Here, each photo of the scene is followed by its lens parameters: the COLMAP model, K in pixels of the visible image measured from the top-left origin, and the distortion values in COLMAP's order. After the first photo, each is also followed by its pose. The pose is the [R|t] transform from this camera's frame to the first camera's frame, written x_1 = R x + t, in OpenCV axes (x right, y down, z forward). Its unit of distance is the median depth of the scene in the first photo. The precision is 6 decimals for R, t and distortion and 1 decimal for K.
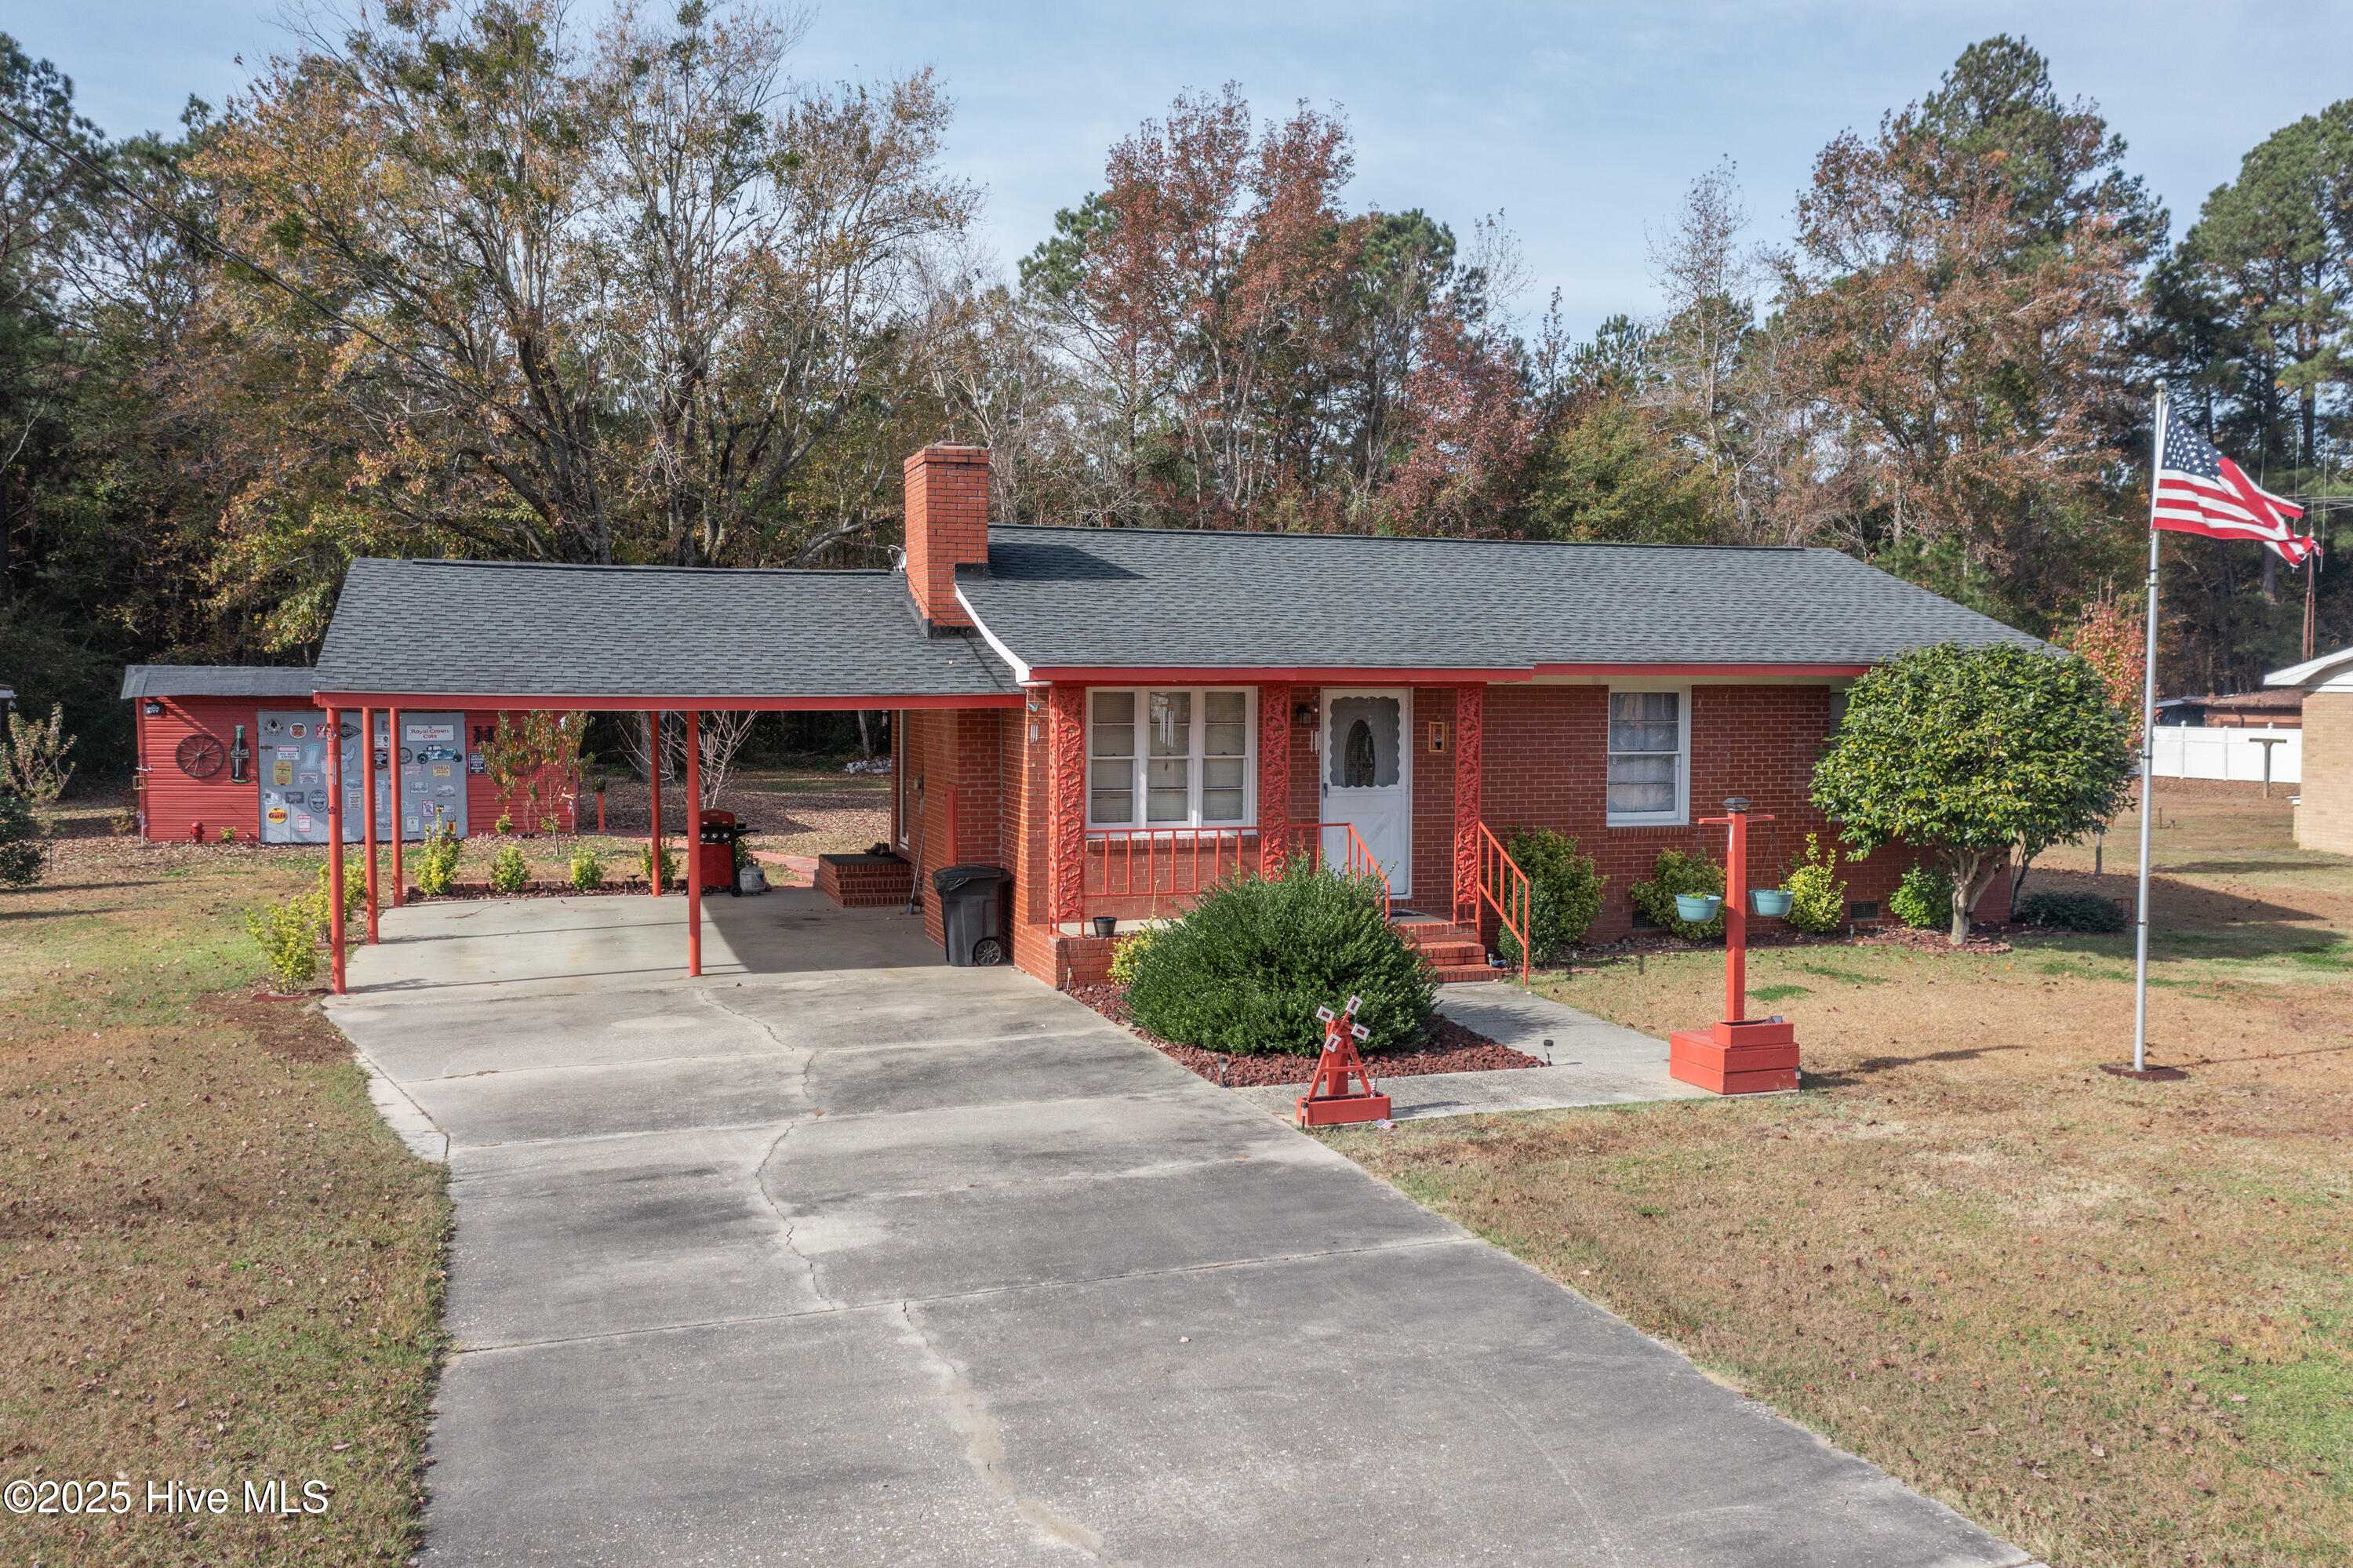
lens RADIAL K [[1903.5, 0, 1179.8], [0, 1903.5, 775.3], [0, 0, 1]] dist [-0.008900, 0.015081]
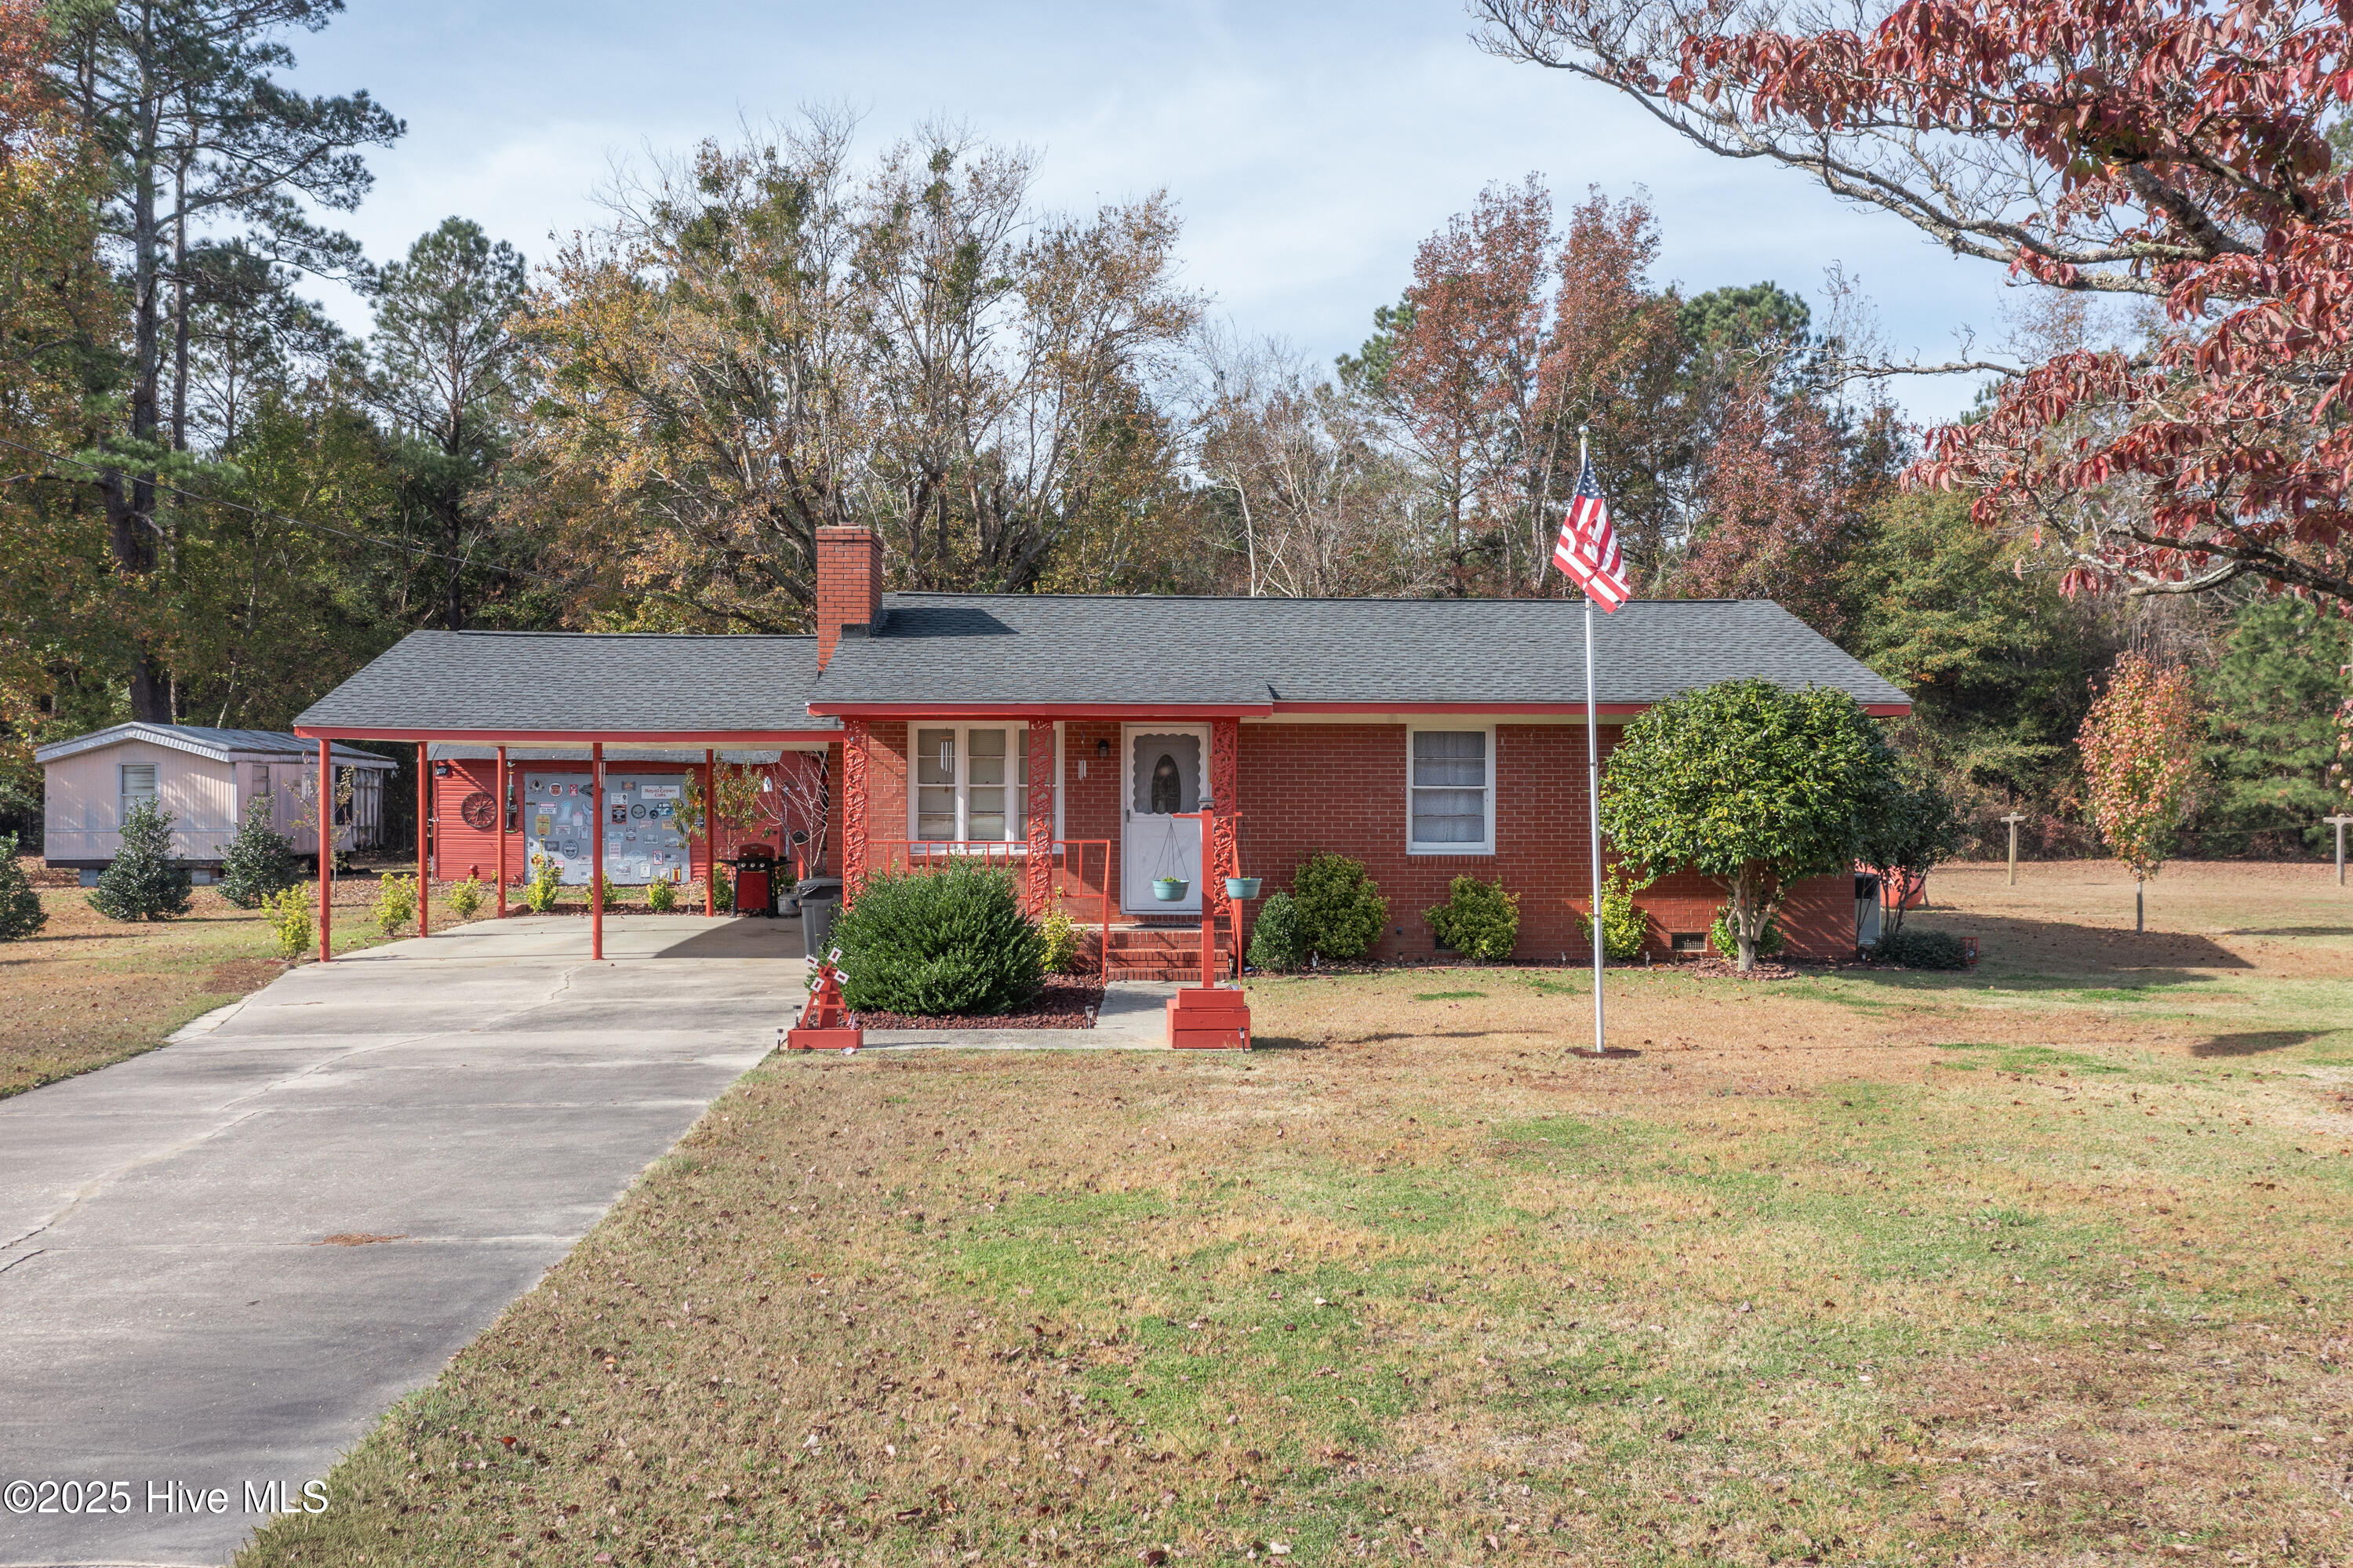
lens RADIAL K [[1937.2, 0, 1184.8], [0, 1937.2, 778.2], [0, 0, 1]] dist [-0.005804, 0.010991]
pose [[0.964374, -0.000407, -0.264544, 0.228796], [-0.012926, 0.998732, -0.048658, 0.022636], [0.264228, 0.050344, 0.963145, -0.057963]]
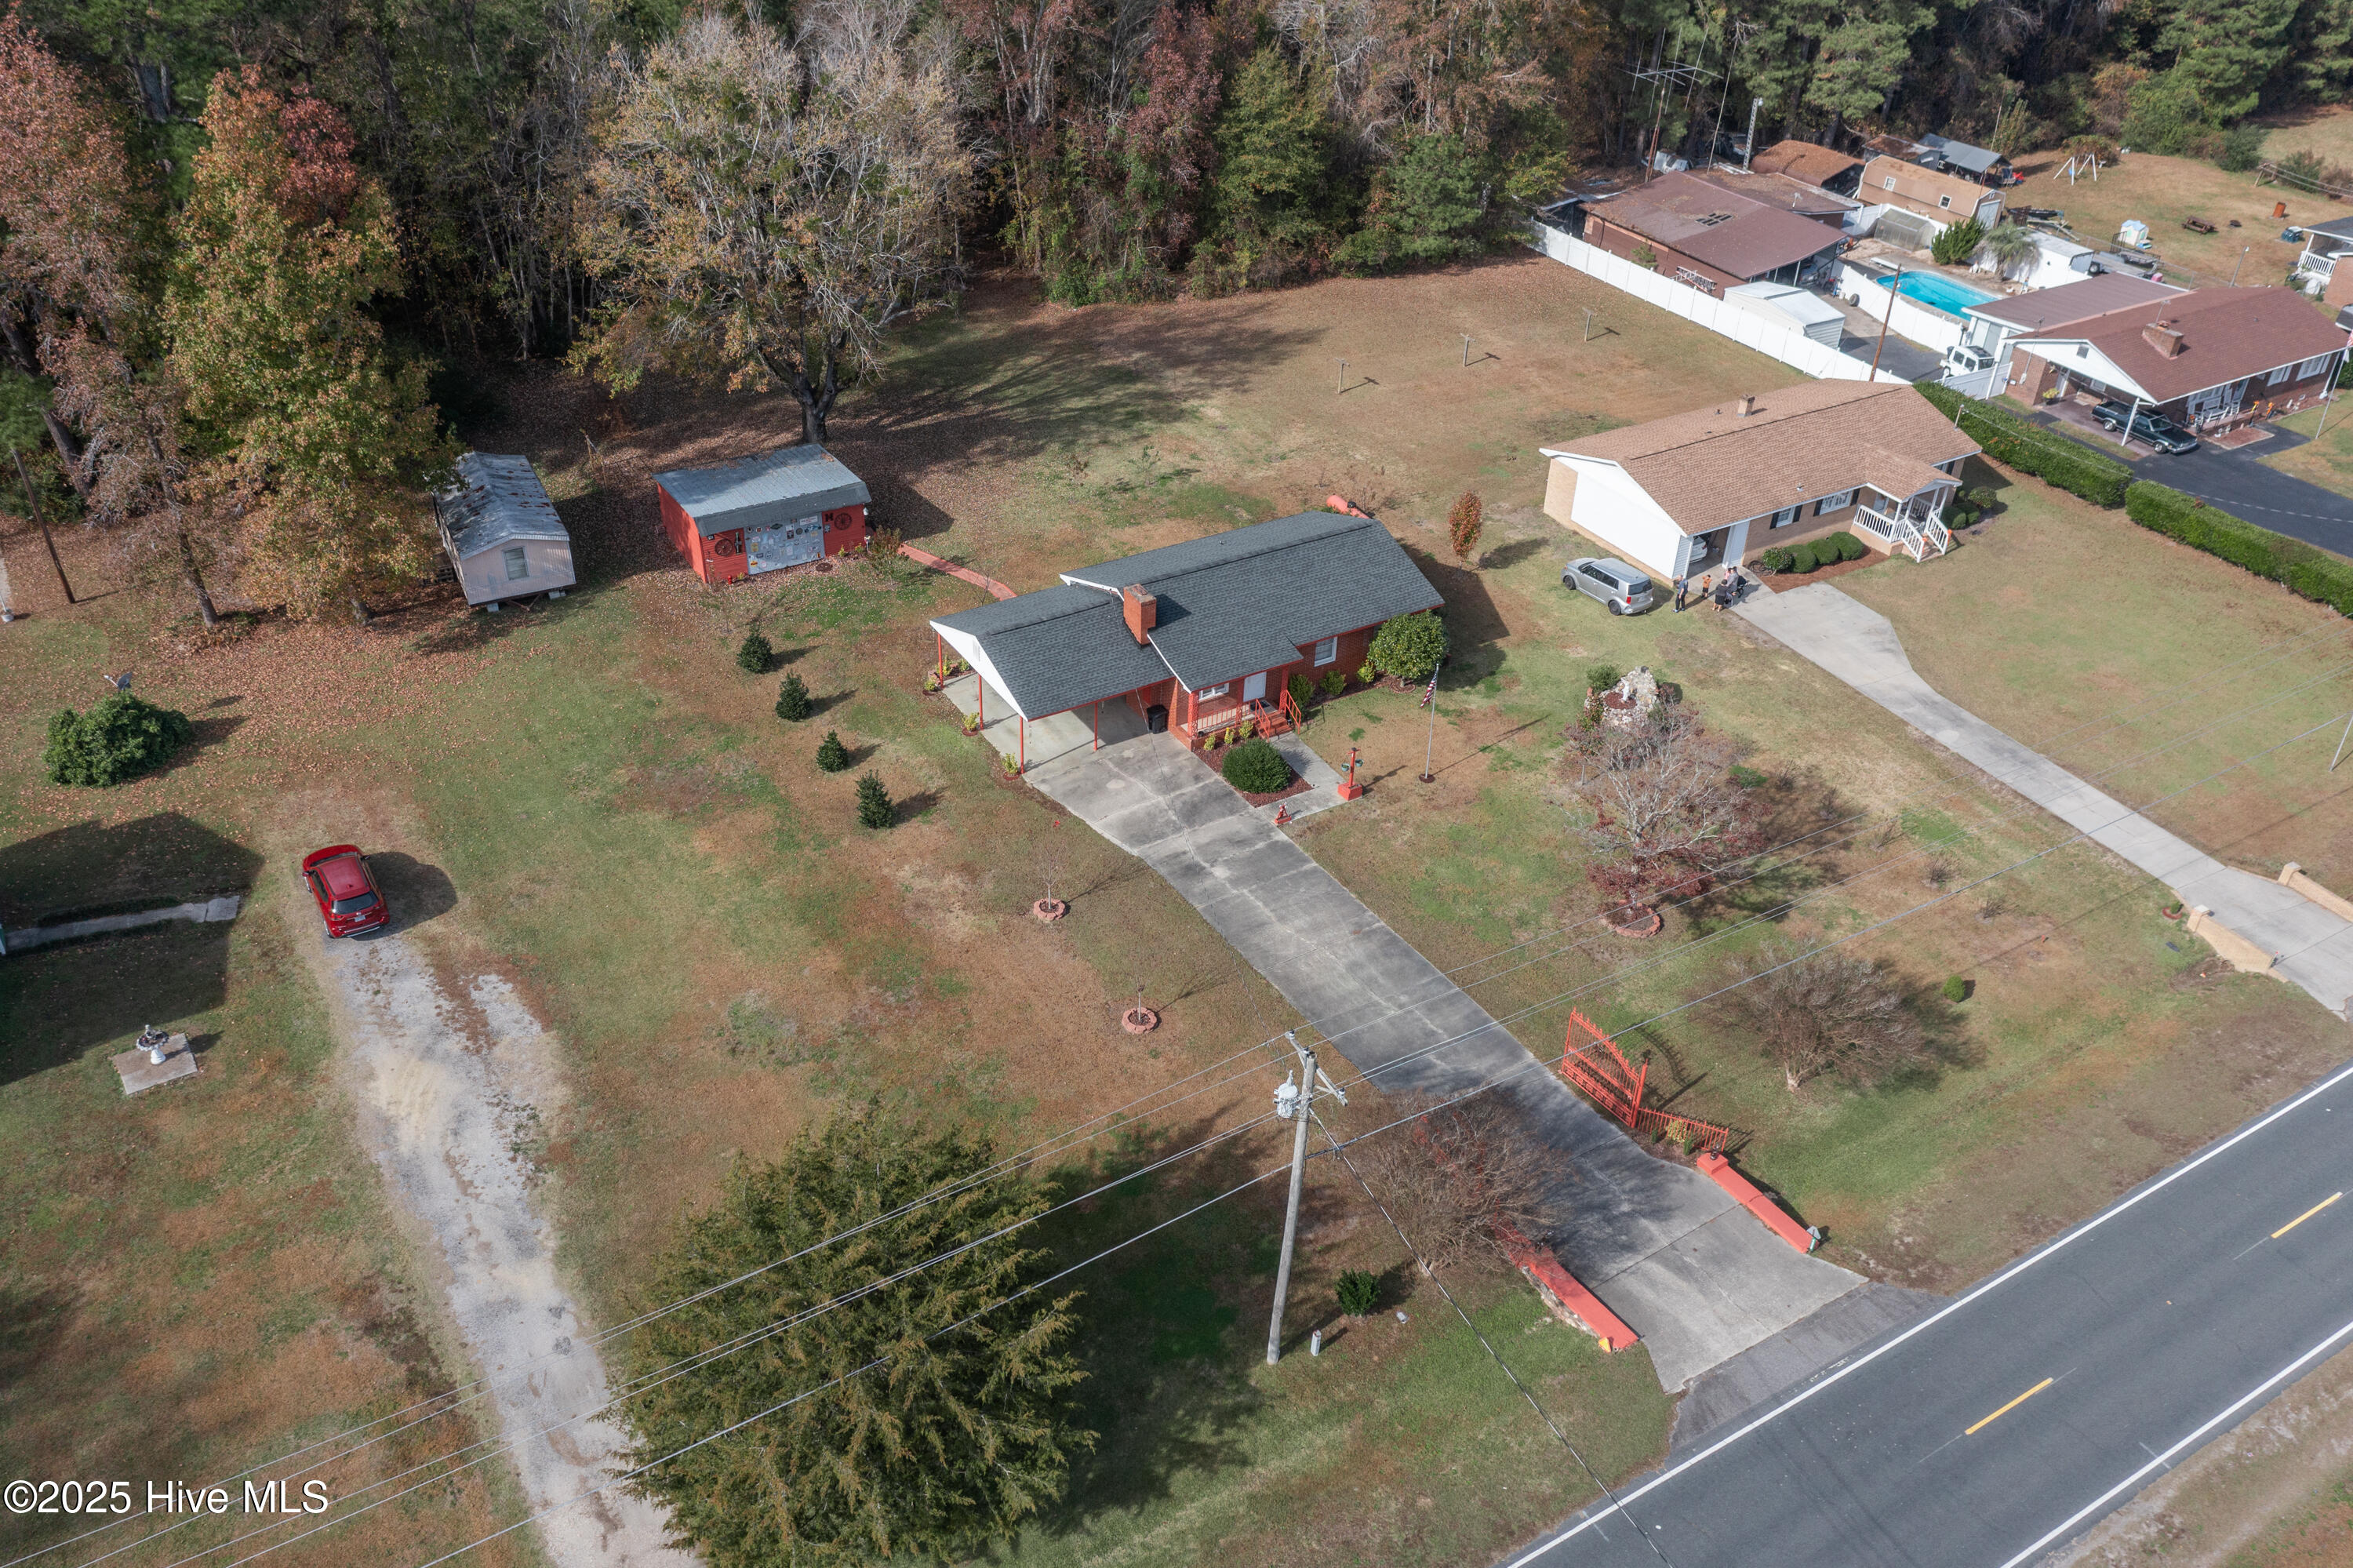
lens RADIAL K [[1876.1, 0, 1173.2], [0, 1876.1, 771.0], [0, 0, 1]] dist [0.000755, 0.003839]
pose [[0.973029, -0.103314, 0.206255, -0.464964], [-0.019931, 0.853110, 0.521350, -0.970249], [-0.229821, -0.511400, 0.828041, -1.170387]]
